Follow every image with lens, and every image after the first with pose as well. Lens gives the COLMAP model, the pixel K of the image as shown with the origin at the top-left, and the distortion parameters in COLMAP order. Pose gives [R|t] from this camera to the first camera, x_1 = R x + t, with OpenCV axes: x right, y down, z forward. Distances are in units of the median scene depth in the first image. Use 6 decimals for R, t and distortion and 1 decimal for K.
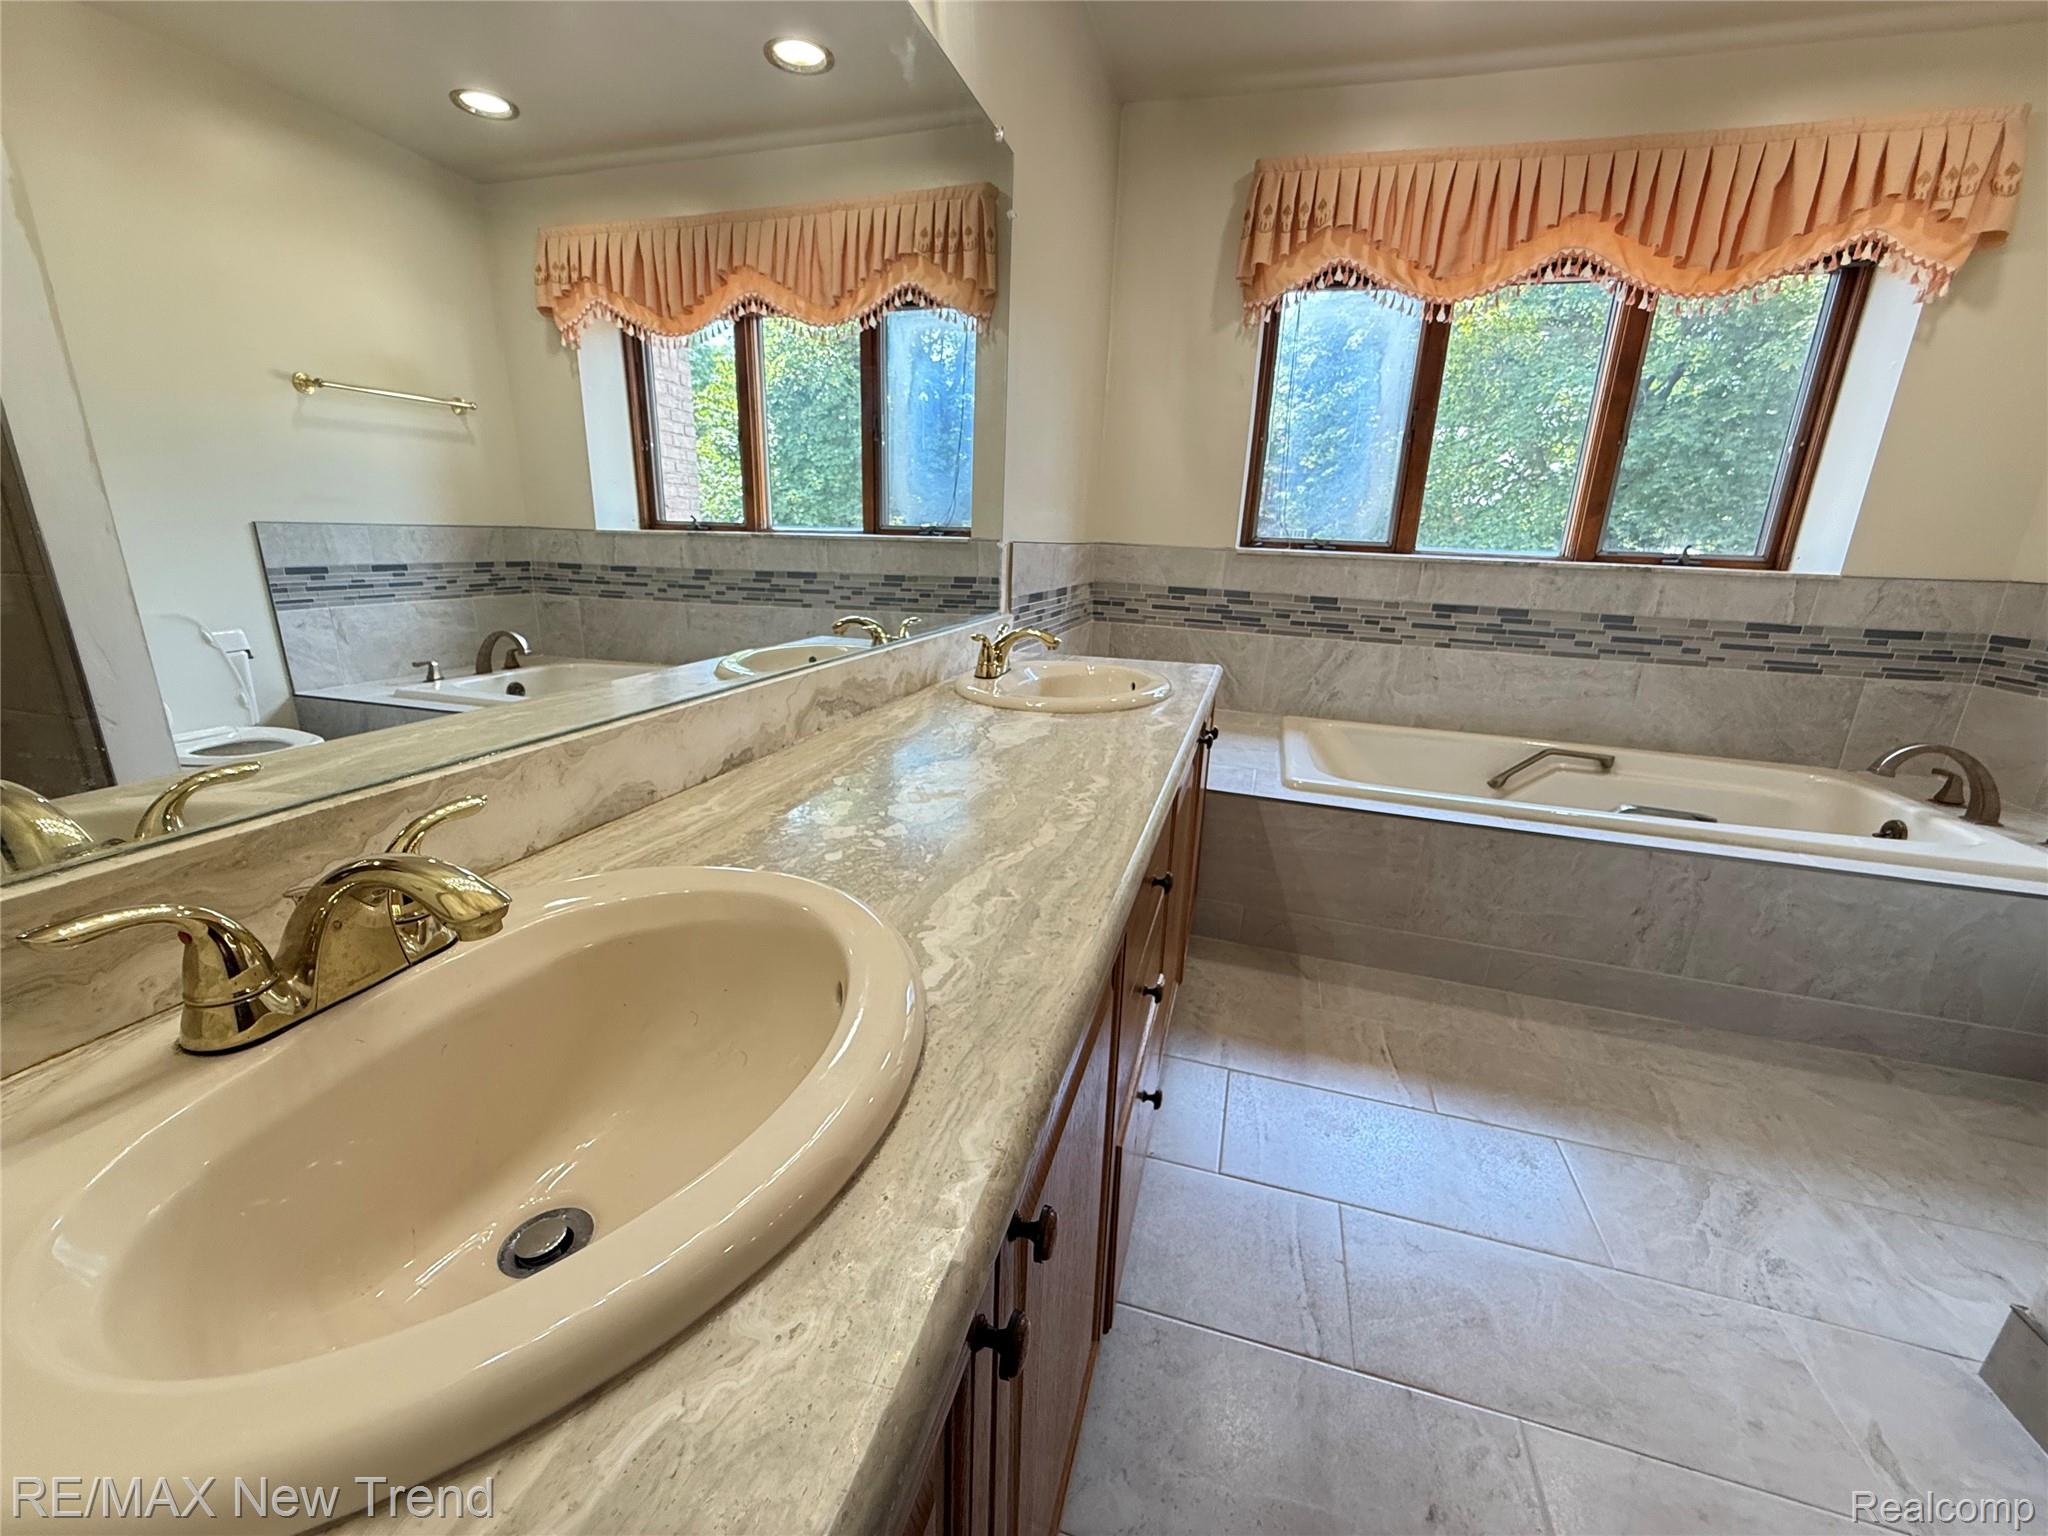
lens RADIAL K [[816.4, 0, 1016.9], [0, 816.4, 769.1], [0, 0, 1]] dist [-0.001171, -0.000401]
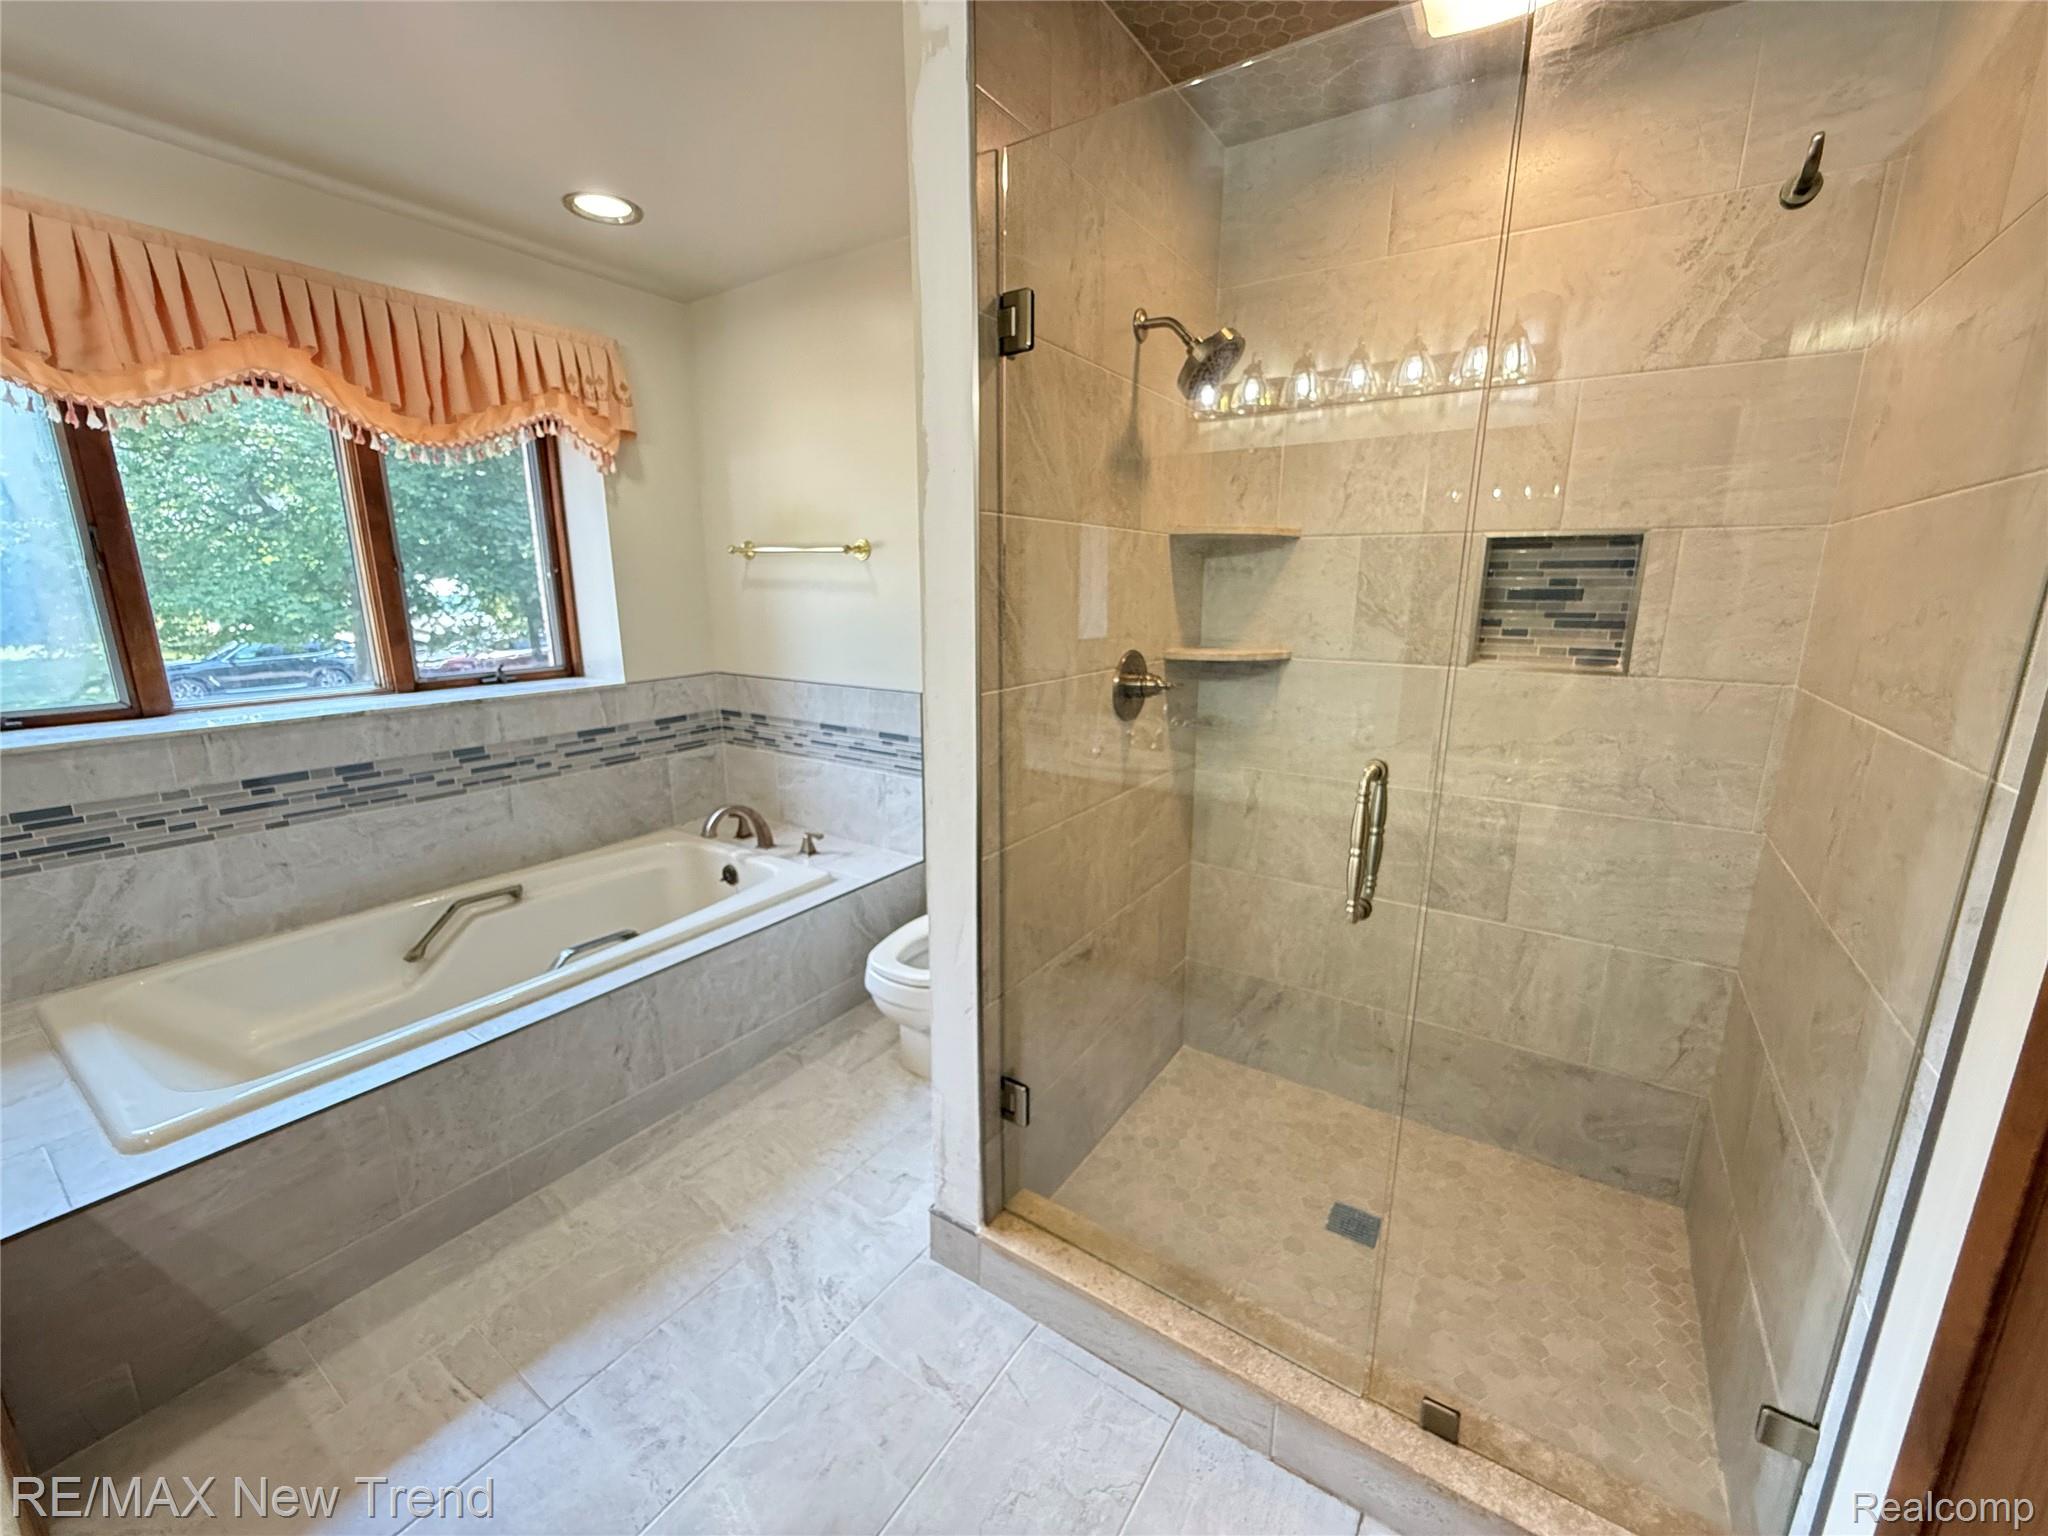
lens RADIAL K [[816.4, 0, 1022.7], [0, 816.4, 773.3], [0, 0, 1]] dist [-0.001171, -0.000401]
pose [[0.291188, -0.251121, 0.923118, 0.010842], [0.271072, 0.947045, 0.172123, -0.156868], [-0.917458, 0.200112, 0.343840, 0.050159]]
